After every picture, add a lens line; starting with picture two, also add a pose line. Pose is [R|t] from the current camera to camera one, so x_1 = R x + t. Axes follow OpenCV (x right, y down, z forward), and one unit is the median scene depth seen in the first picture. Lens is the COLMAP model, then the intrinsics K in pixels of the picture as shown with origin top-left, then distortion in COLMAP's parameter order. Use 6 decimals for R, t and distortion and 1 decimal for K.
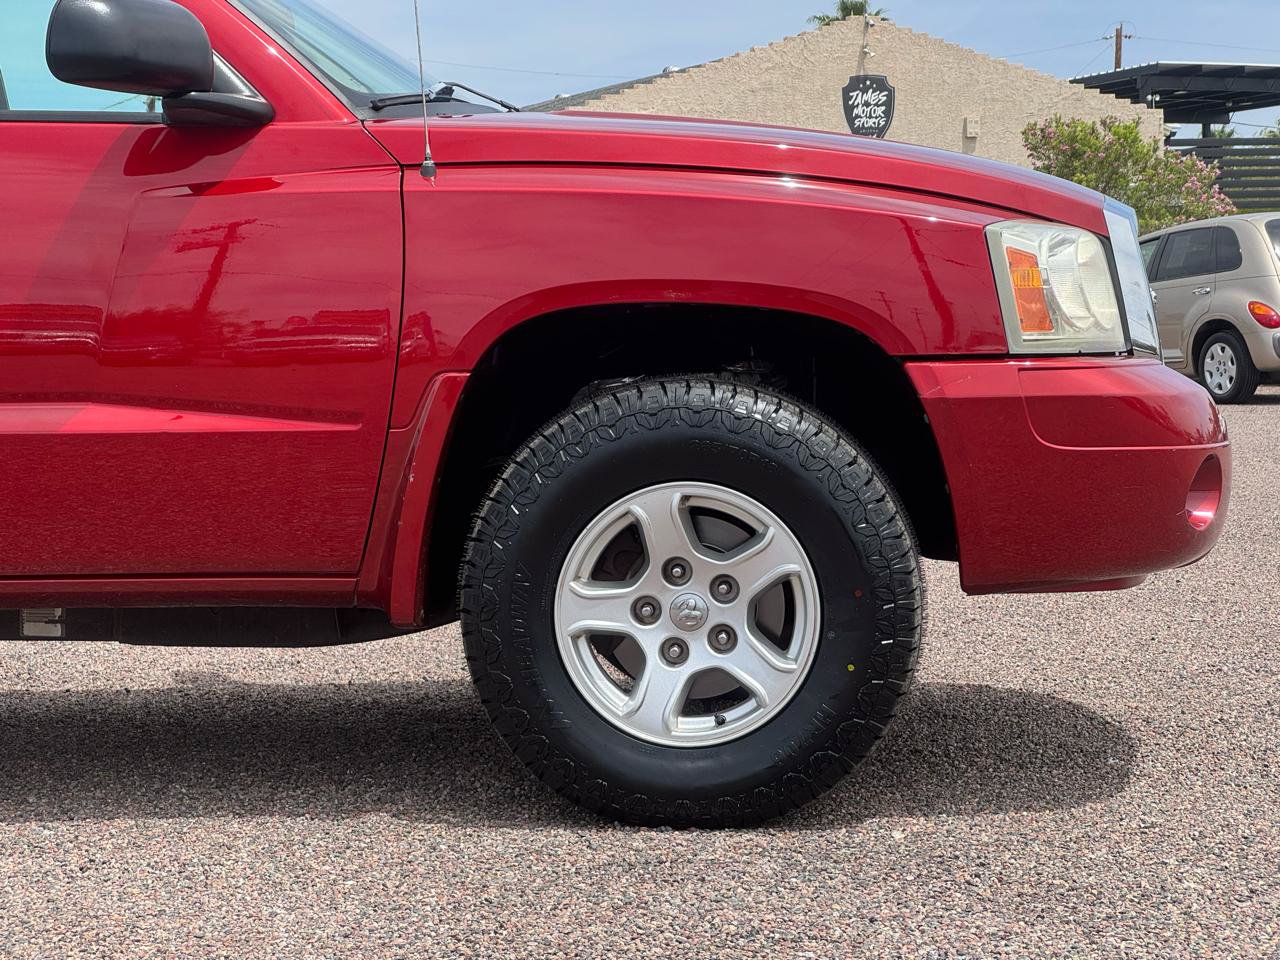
lens RADIAL K [[2881.2, 0, 632.5], [0, 2881.2, 448.3], [0, 0, 1]] dist [-0.076667, 3.386534]
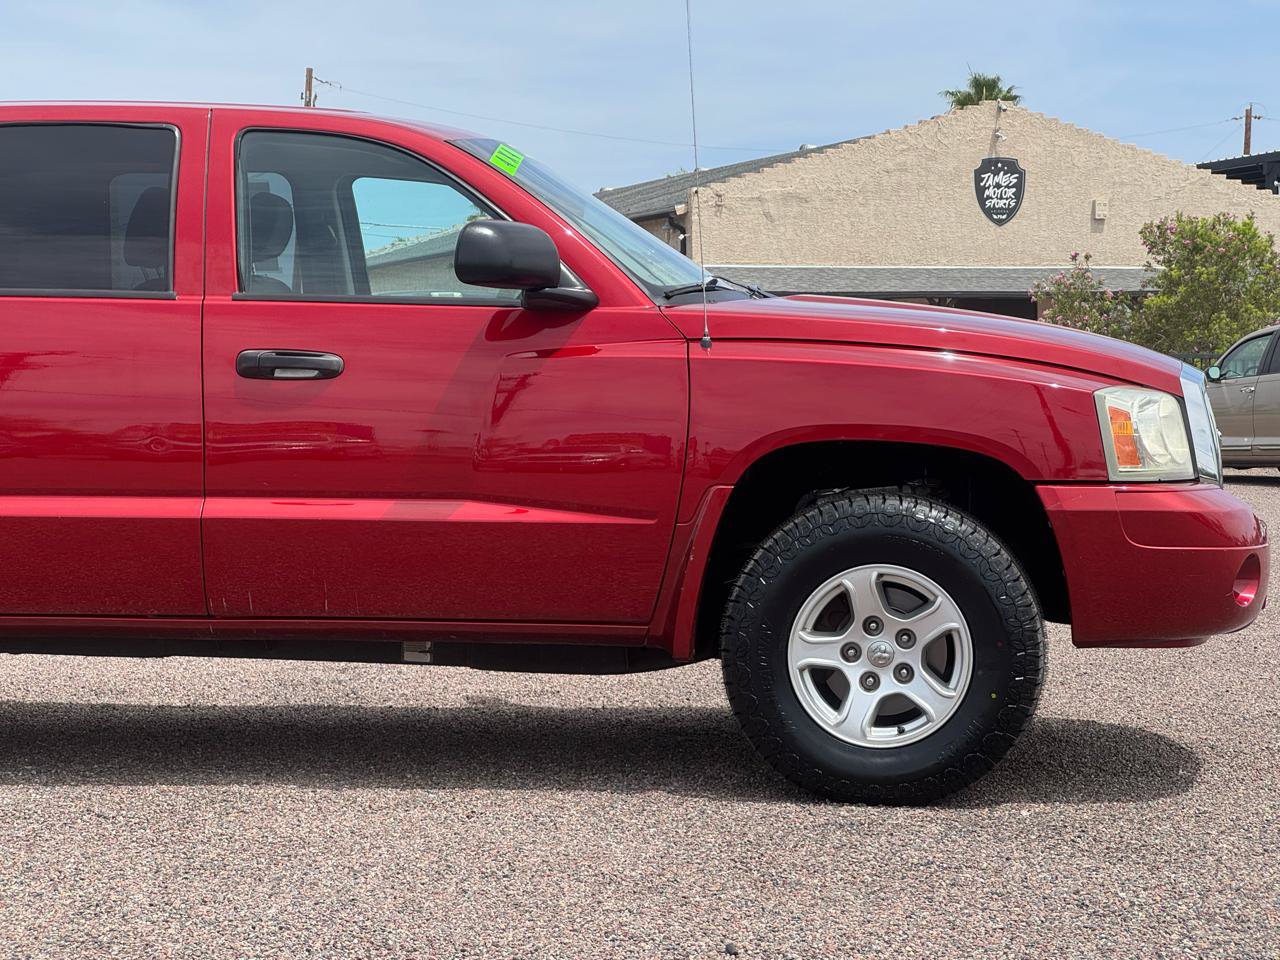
lens RADIAL K [[3083.9, 0, 570.6], [0, 3083.9, 473.8], [0, 0, 1]] dist [0.107585, 0.577347]
pose [[0.998438, 0.020751, -0.051881, -0.057098], [-0.021189, 0.999744, -0.007906, -0.018078], [0.051704, 0.008993, 0.998622, -0.552693]]
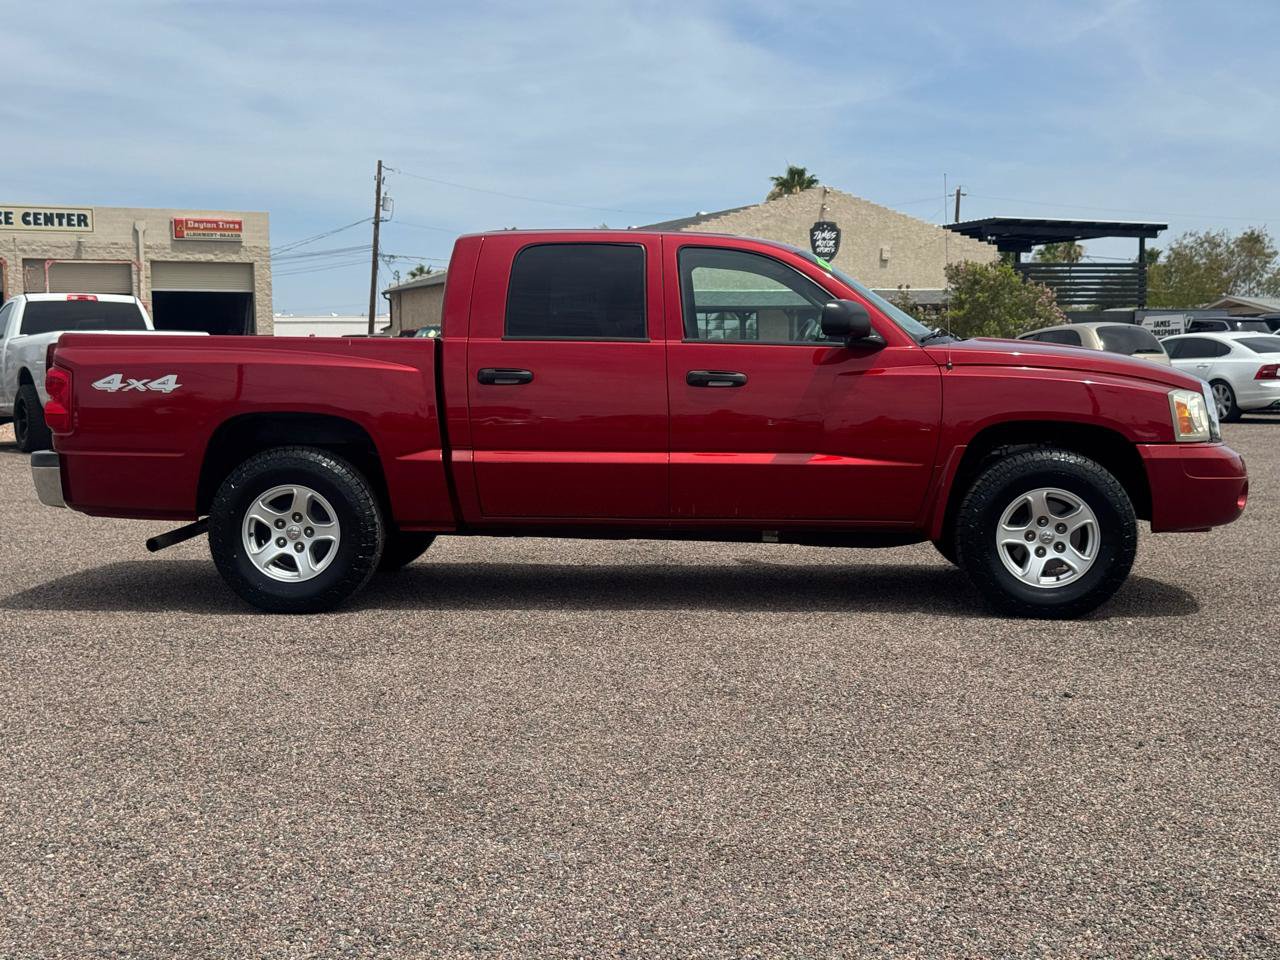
lens RADIAL K [[1983.5, 0, 568.1], [0, 1983.5, 484.6], [0, 0, 1]] dist [0.182192, -0.104090]
pose [[0.999423, 0.017502, 0.029105, -0.471538], [-0.018405, 0.999349, 0.031045, -0.039874], [-0.028543, -0.031562, 0.999094, -0.815120]]
